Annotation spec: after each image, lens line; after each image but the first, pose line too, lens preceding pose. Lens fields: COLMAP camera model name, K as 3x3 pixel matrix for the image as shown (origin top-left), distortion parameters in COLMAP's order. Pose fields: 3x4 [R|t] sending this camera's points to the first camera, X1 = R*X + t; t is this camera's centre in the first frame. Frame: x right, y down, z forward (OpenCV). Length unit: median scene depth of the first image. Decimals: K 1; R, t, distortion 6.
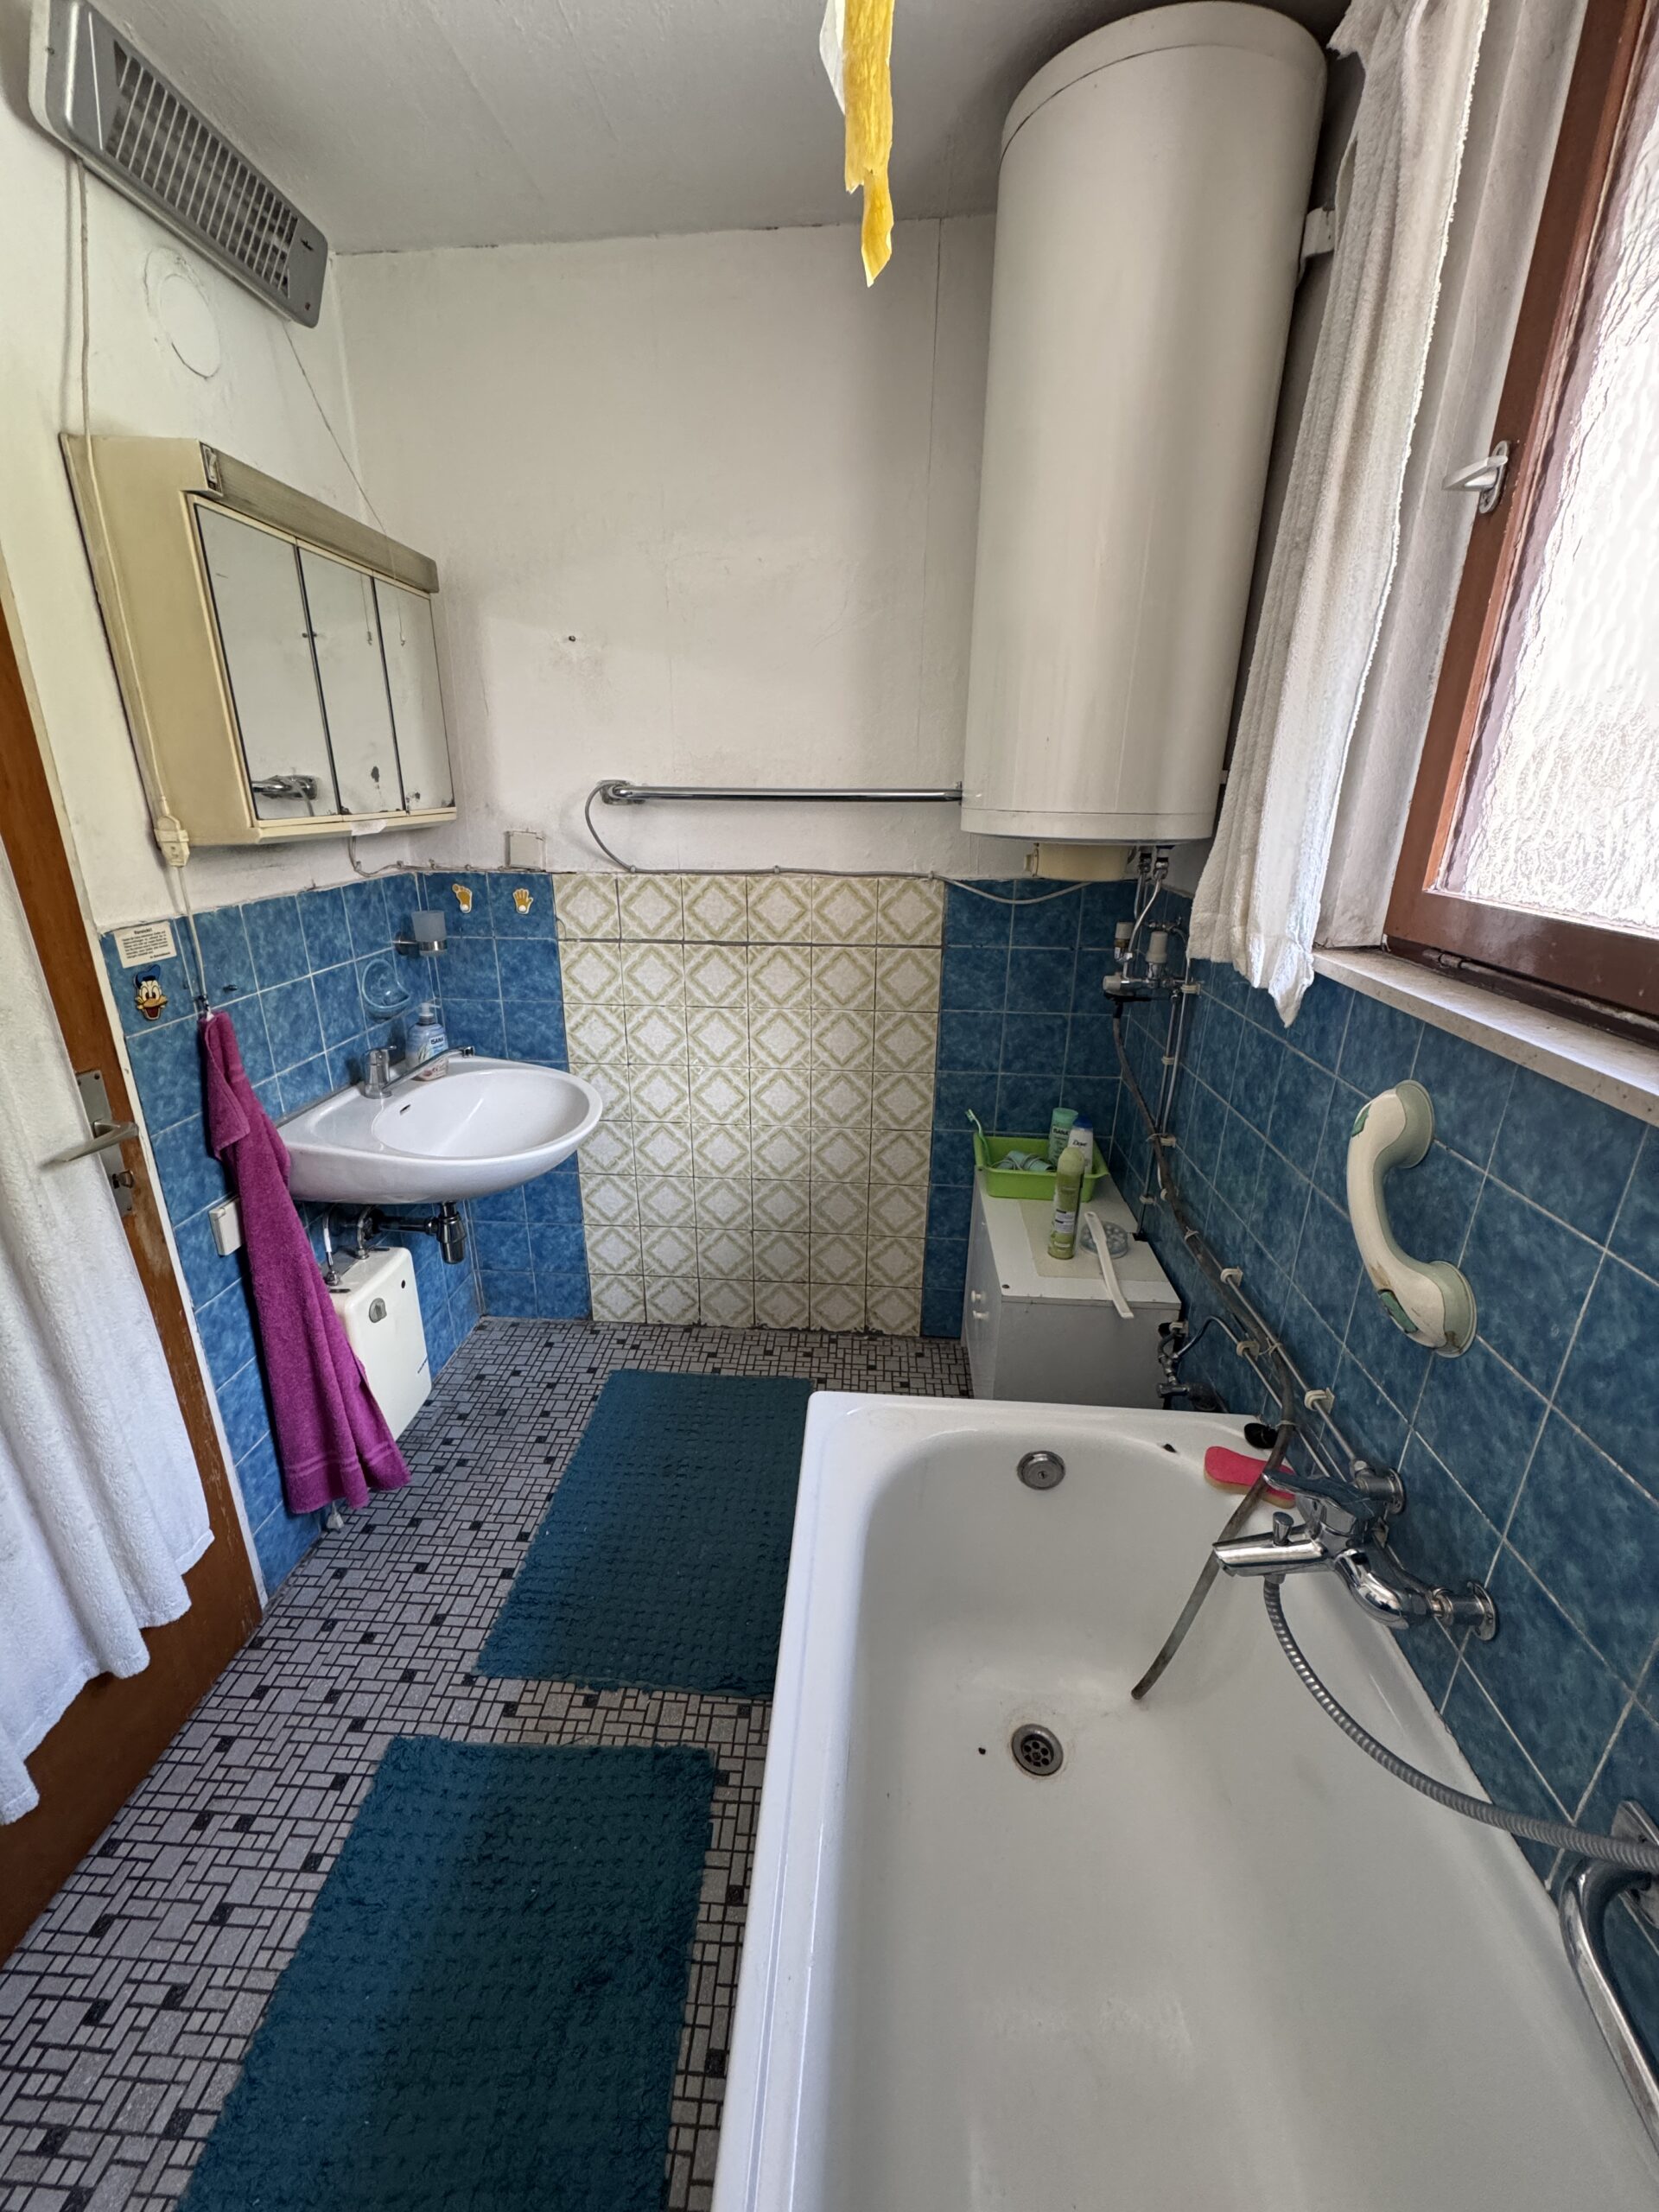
lens RADIAL K [[889.1, 0, 823.8], [0, 889.1, 1111.3], [0, 0, 1]] dist [-0.000866, -0.000196]
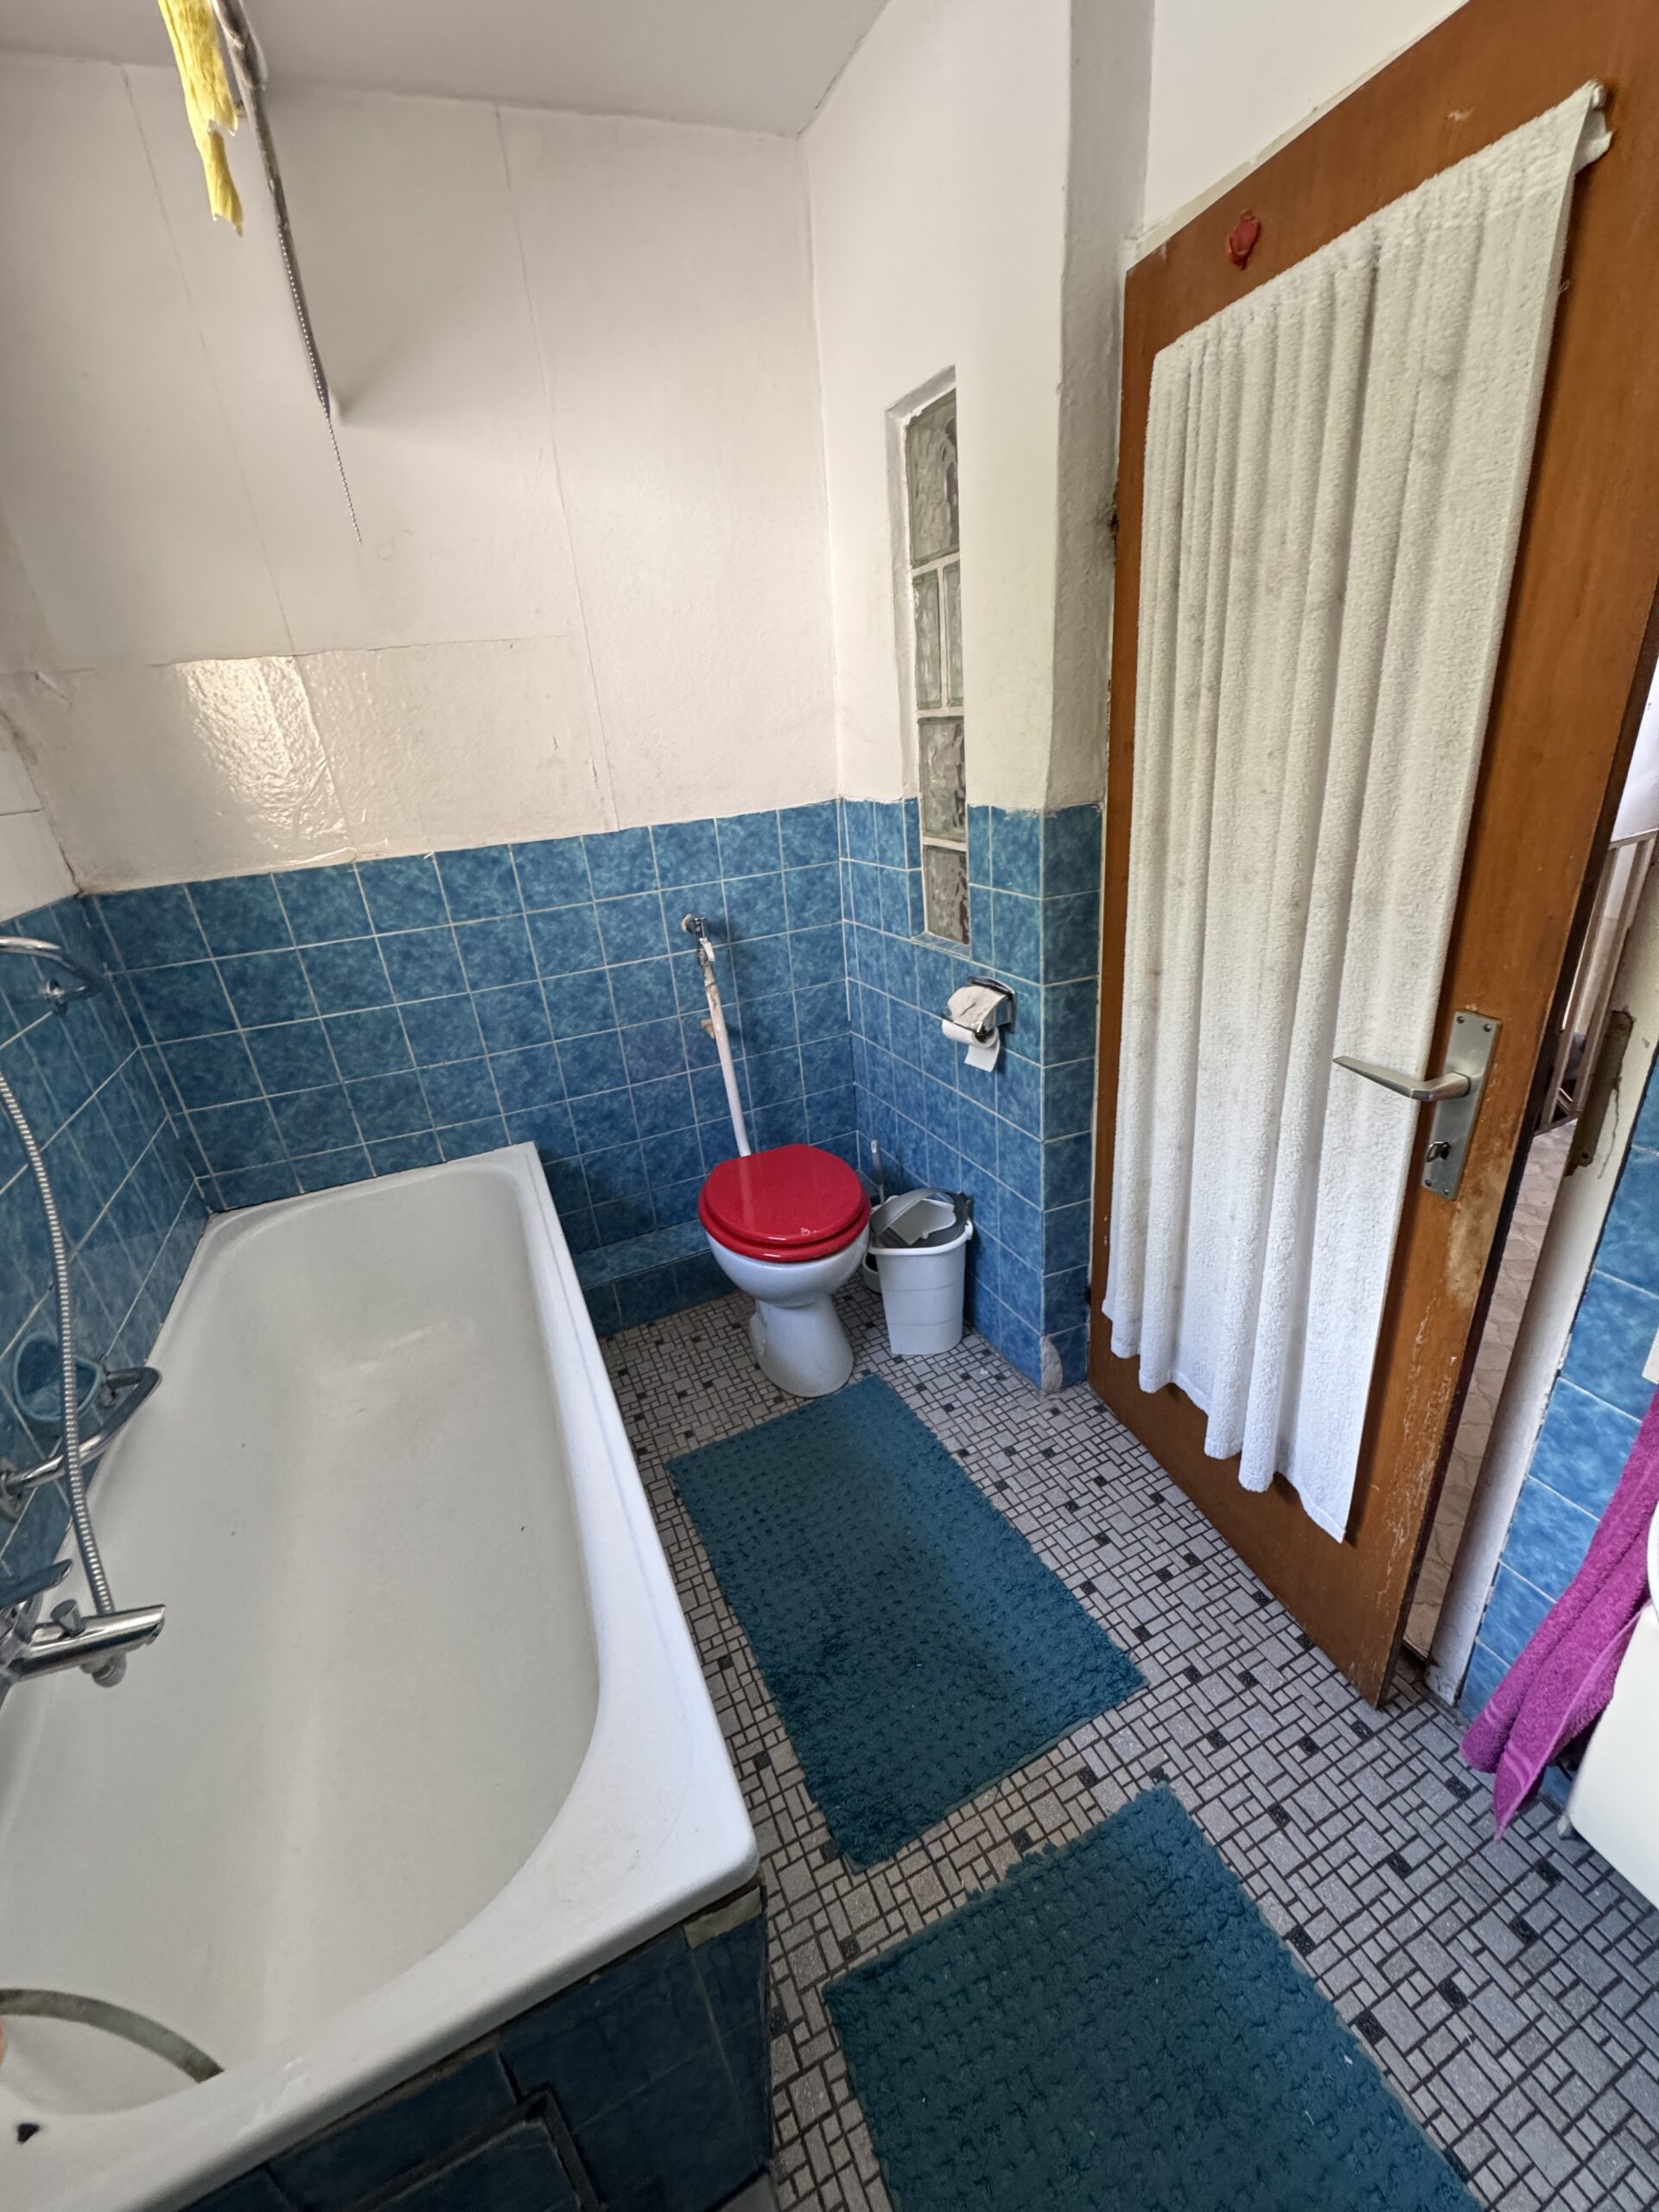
lens RADIAL K [[889.1, 0, 833.1], [0, 889.1, 1109.9], [0, 0, 1]] dist [-0.000866, -0.000196]
pose [[-0.884508, 0.251943, -0.392646, 0.040651], [-0.077196, 0.750996, 0.655779, -0.361094], [0.460094, 0.610352, -0.644812, 1.055121]]
